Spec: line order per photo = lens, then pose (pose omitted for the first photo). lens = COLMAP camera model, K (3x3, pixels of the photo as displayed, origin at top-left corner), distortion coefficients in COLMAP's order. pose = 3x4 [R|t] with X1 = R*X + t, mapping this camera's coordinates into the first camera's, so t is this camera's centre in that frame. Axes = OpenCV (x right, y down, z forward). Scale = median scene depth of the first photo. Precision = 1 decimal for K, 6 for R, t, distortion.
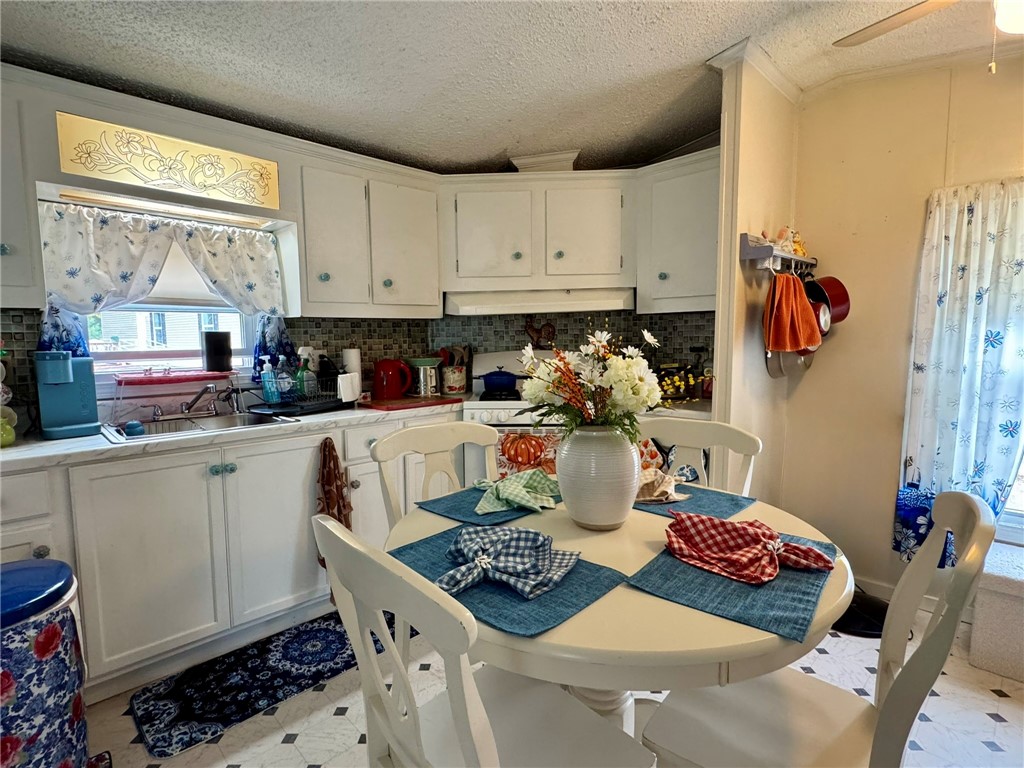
lens RADIAL K [[509.3, 0, 512.0], [0, 509.3, 384.0], [0, 0, 1]] dist [0.001350, -0.000232]
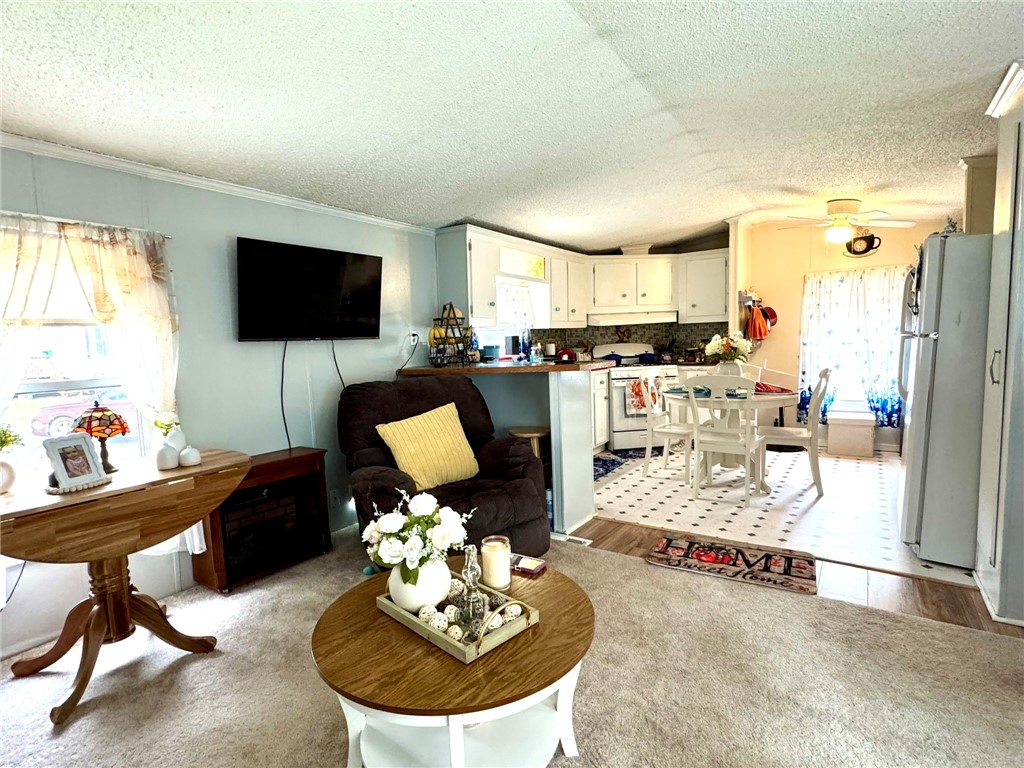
lens RADIAL K [[509.3, 0, 512.0], [0, 509.3, 384.0], [0, 0, 1]] dist [0.001350, -0.000232]
pose [[0.978836, -0.040541, 0.200589, -1.014110], [0.042695, 0.999068, -0.006422, 0.107818], [-0.200142, 0.014850, 0.979654, -1.050844]]
